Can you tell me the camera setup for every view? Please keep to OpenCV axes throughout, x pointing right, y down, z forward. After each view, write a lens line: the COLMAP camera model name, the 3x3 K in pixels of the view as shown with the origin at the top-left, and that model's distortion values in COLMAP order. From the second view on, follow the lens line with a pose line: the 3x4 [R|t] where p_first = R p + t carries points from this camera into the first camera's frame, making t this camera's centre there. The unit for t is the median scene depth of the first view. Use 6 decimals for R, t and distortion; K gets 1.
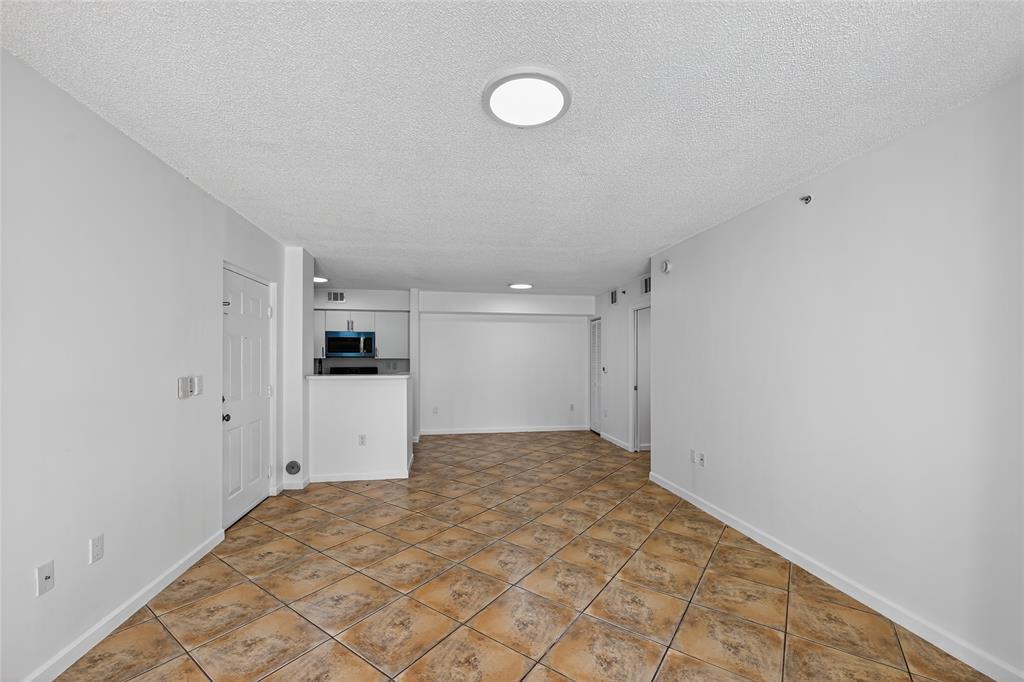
lens RADIAL K [[411.3, 0, 507.3], [0, 411.3, 358.6], [0, 0, 1]] dist [0.001128, 0.002025]
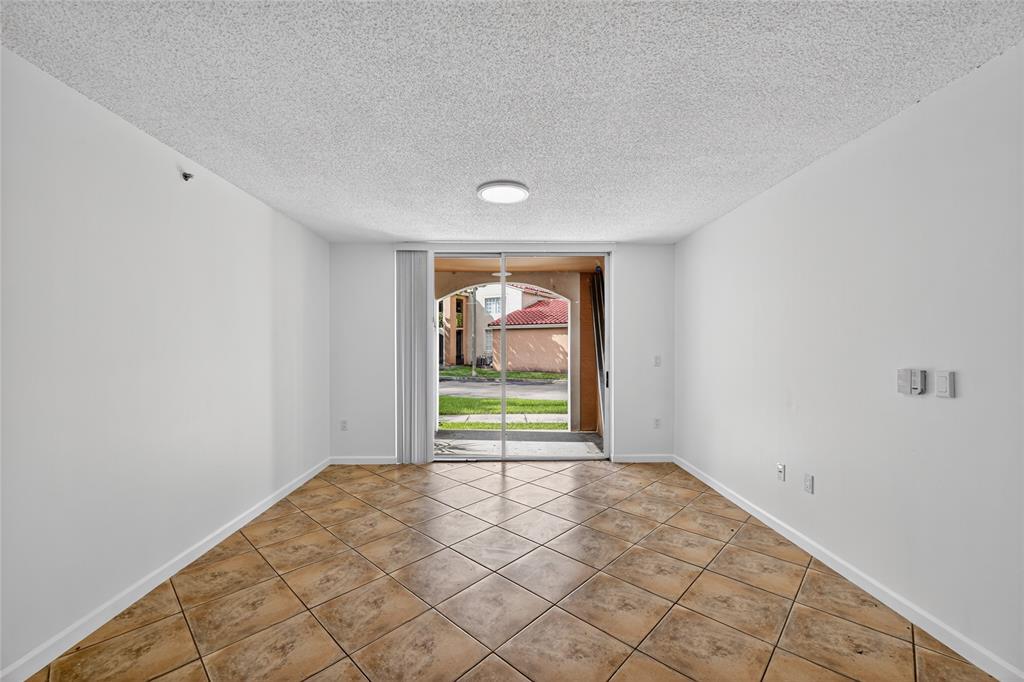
lens RADIAL K [[411.3, 0, 508.7], [0, 411.3, 343.8], [0, 0, 1]] dist [0.001128, 0.002025]
pose [[-0.991790, 0.000289, 0.127880, -0.129197], [-0.000787, 0.999965, -0.008361, 0.007436], [-0.127878, -0.008393, -0.991754, 1.765179]]
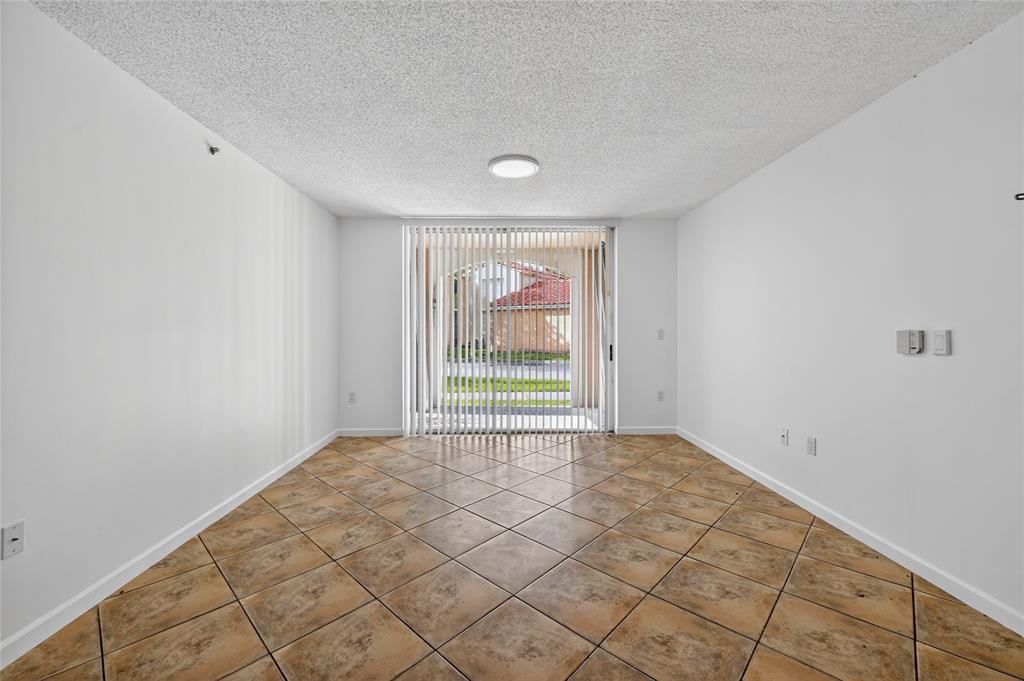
lens RADIAL K [[411.3, 0, 505.3], [0, 411.3, 322.9], [0, 0, 1]] dist [0.001128, 0.002025]
pose [[-0.991334, 0.001055, 0.131359, -0.099574], [-0.000951, 0.999884, -0.015209, 0.042650], [-0.131360, -0.015202, -0.991218, 1.807187]]
